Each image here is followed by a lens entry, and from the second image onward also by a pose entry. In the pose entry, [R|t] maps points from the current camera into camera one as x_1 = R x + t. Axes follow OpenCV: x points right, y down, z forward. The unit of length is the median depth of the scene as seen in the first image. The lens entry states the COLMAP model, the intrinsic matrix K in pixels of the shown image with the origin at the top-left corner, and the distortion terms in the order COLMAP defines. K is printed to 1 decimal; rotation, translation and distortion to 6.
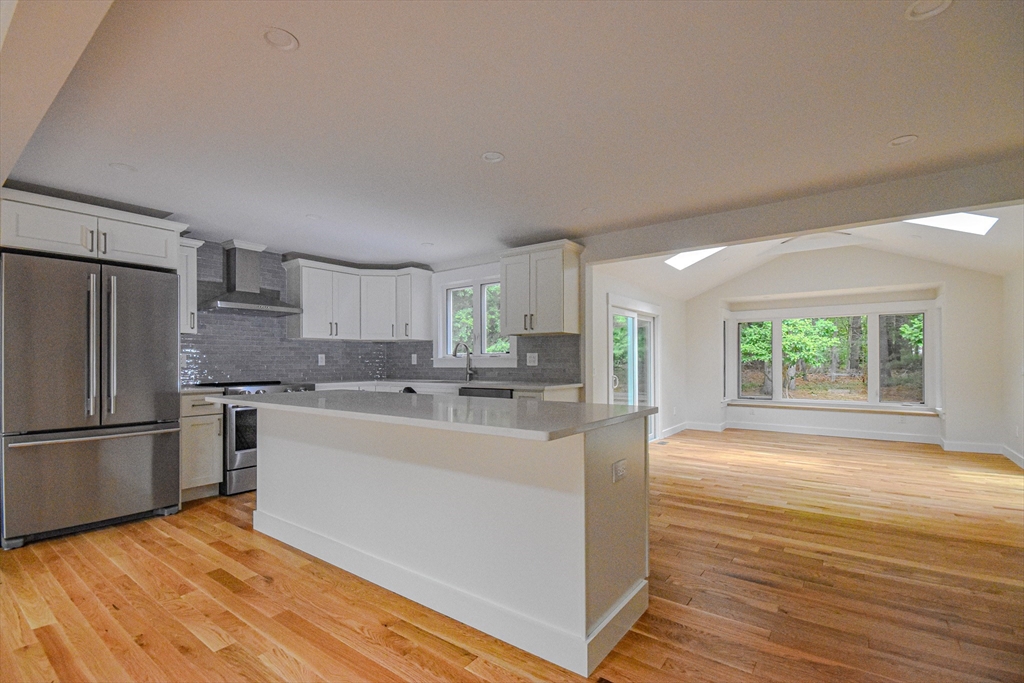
lens RADIAL K [[468.5, 0, 510.8], [0, 468.5, 357.7], [0, 0, 1]] dist [-0.000770, -0.000326]
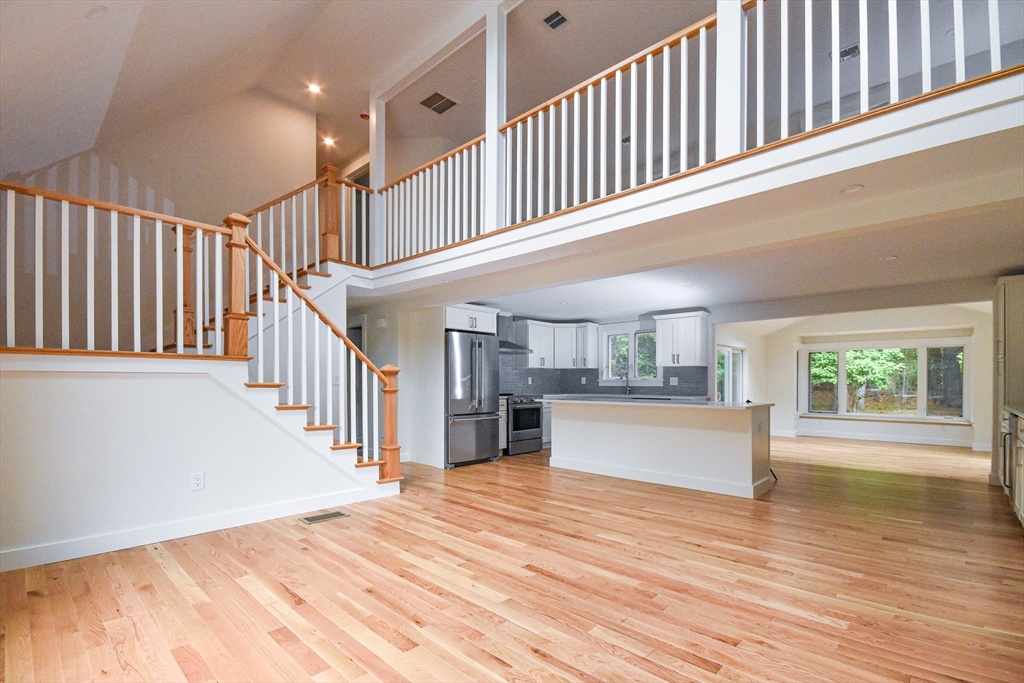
lens RADIAL K [[467.8, 0, 507.3], [0, 467.8, 381.0], [0, 0, 1]] dist [0.001588, 0.000210]
pose [[0.993118, 0.005447, -0.116988, -0.188059], [-0.004583, 0.999960, 0.007653, -0.004328], [0.117025, -0.007064, 0.993104, -0.375803]]
